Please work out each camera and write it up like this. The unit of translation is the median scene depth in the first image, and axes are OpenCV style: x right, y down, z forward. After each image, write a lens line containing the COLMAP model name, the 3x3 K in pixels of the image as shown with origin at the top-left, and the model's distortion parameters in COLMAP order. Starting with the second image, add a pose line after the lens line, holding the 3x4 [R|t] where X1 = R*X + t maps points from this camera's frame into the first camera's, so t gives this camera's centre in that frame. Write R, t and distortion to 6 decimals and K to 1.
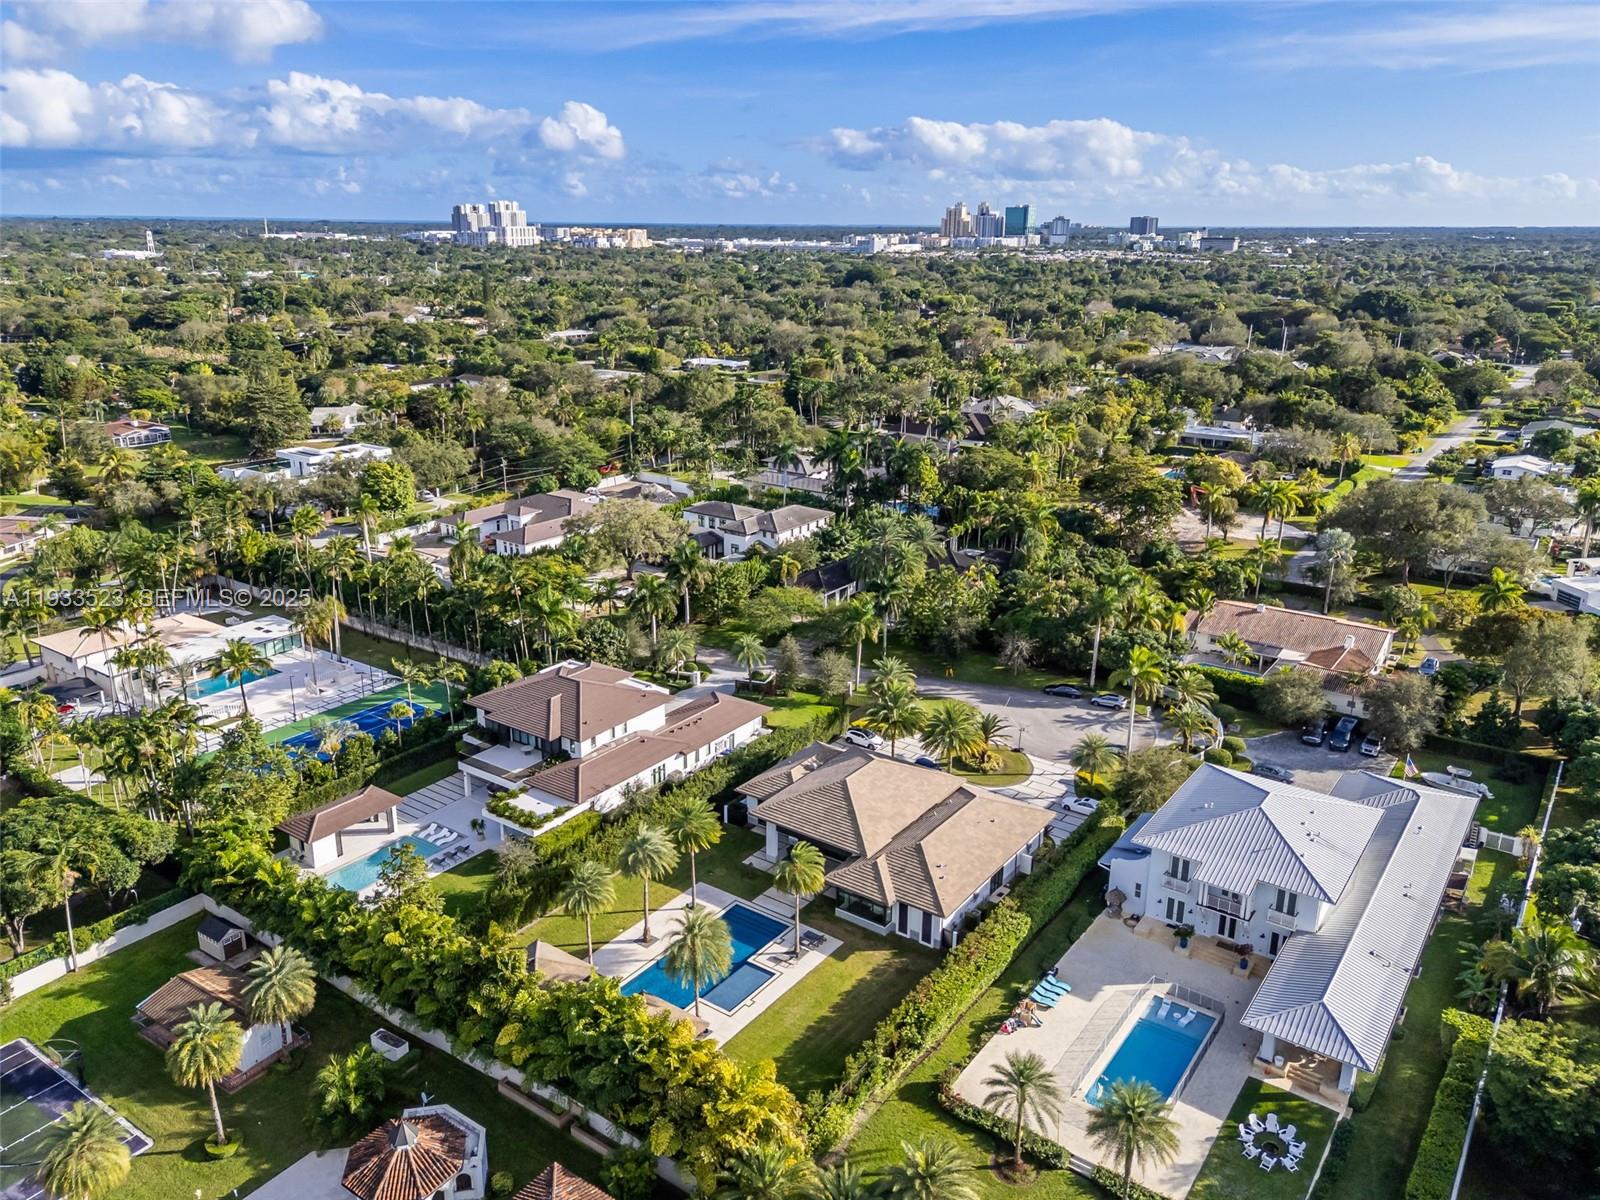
lens RADIAL K [[1188.1, 0, 829.7], [0, 1188.1, 599.8], [0, 0, 1]] dist [0.053968, -0.037658]
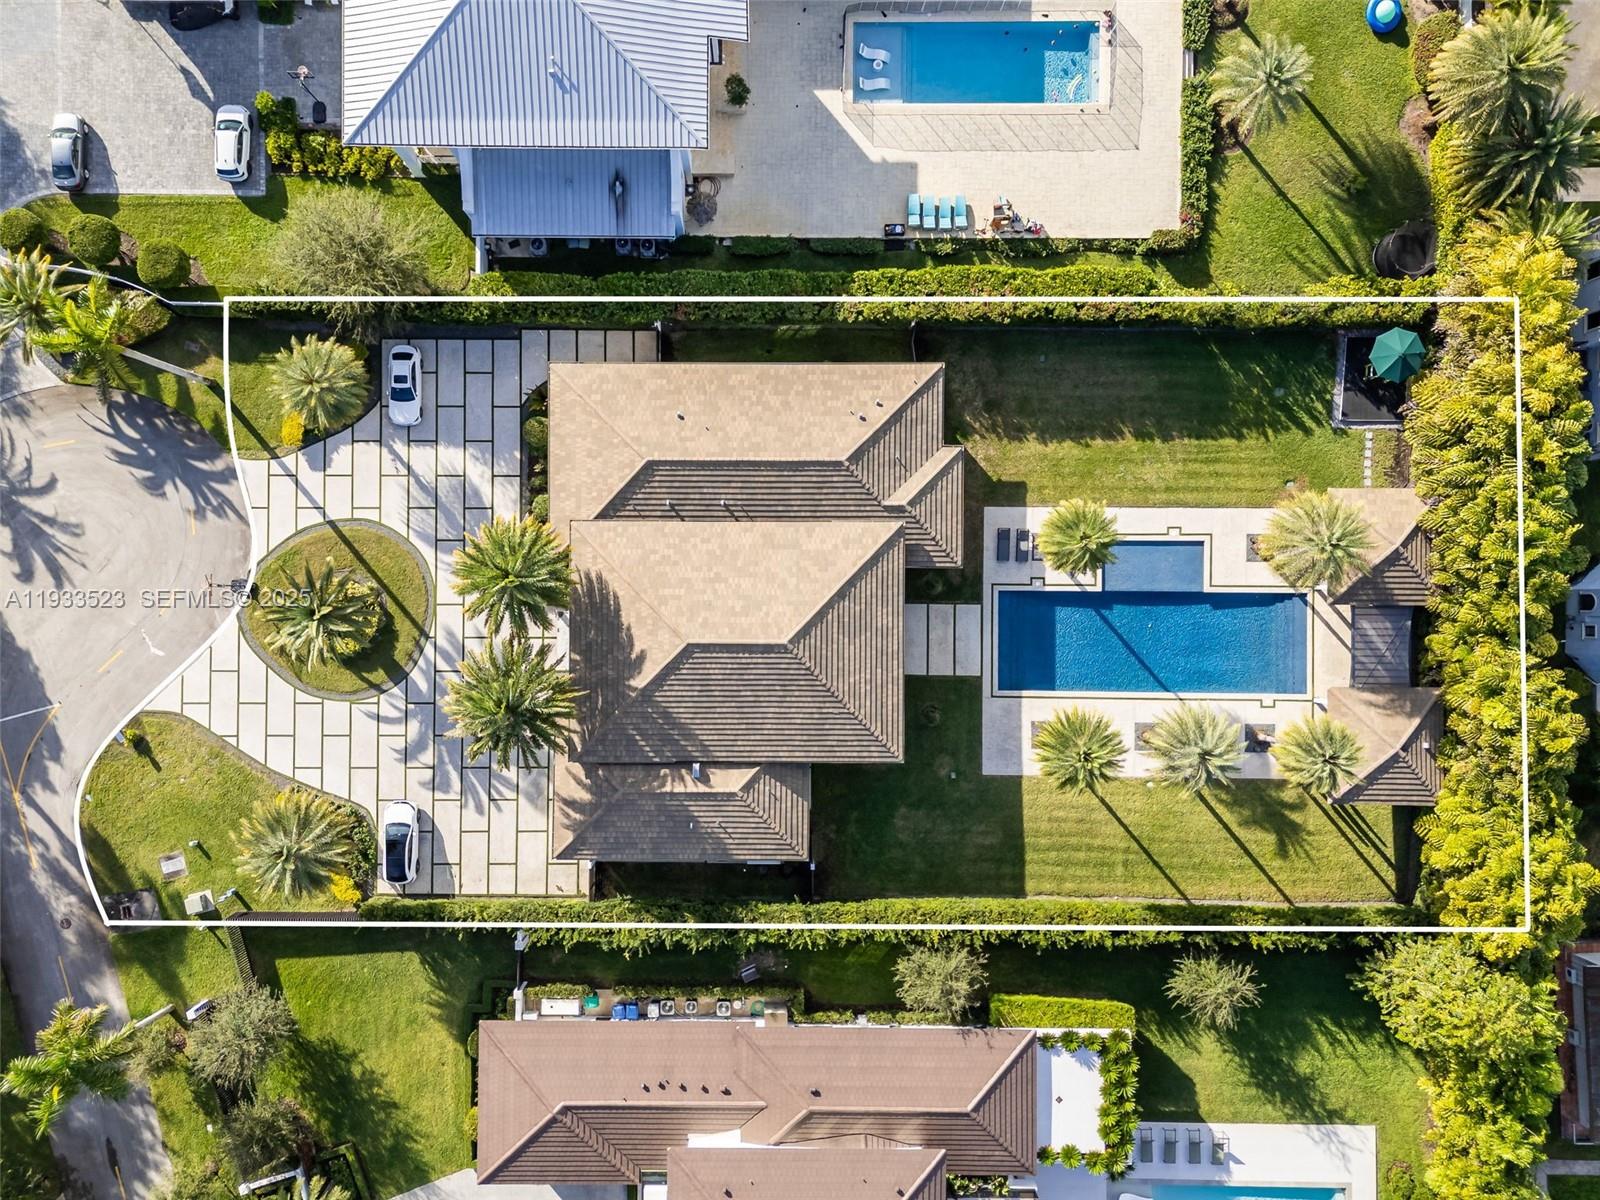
lens RADIAL K [[1161.1, 0, 729.7], [0, 1161.1, 579.2], [0, 0, 1]] dist [0.063195, -0.034005]
pose [[-0.561436, -0.827446, 0.011066, 0.036748], [0.256109, -0.161027, 0.953142, -0.282553], [-0.786891, 0.537963, 0.302322, 0.634077]]
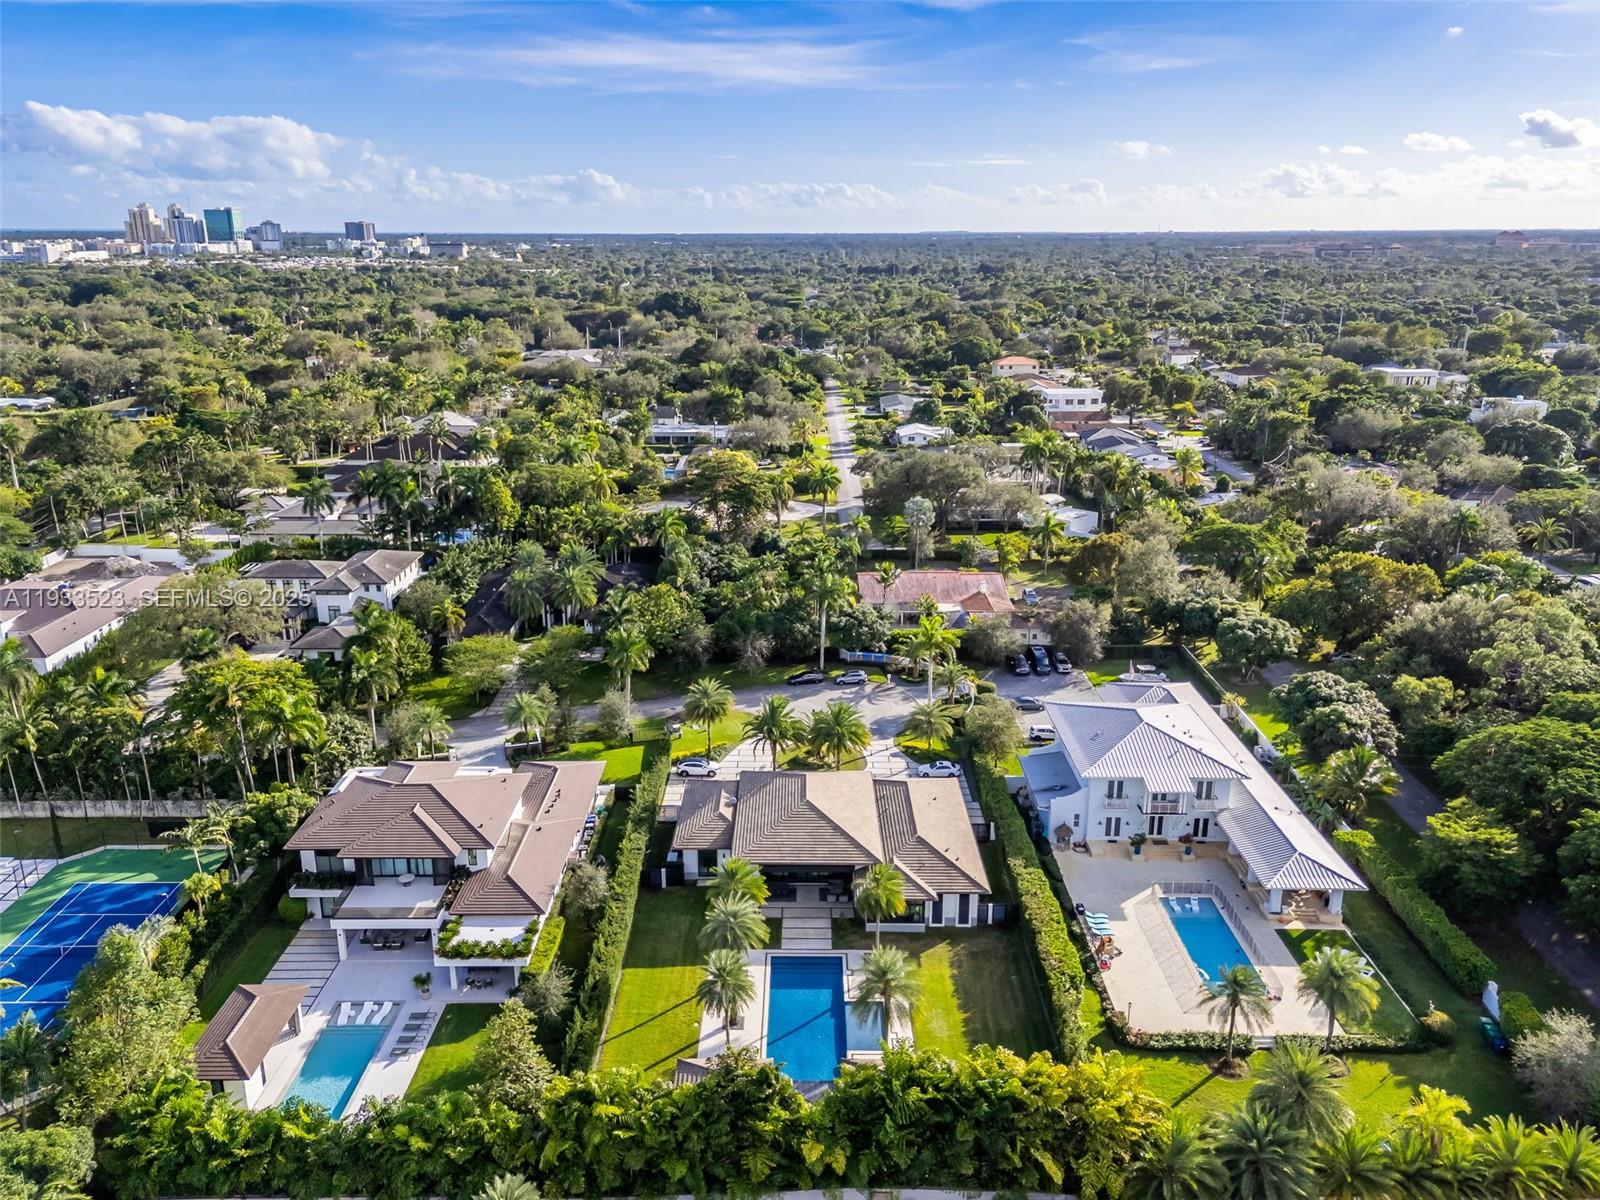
lens RADIAL K [[1188.1, 0, 829.7], [0, 1188.1, 599.8], [0, 0, 1]] dist [0.053968, -0.037658]
pose [[0.814656, -0.177391, 0.552148, -0.362785], [0.179884, 0.982405, 0.050217, -0.041848], [-0.551341, 0.058413, 0.832232, 0.127204]]
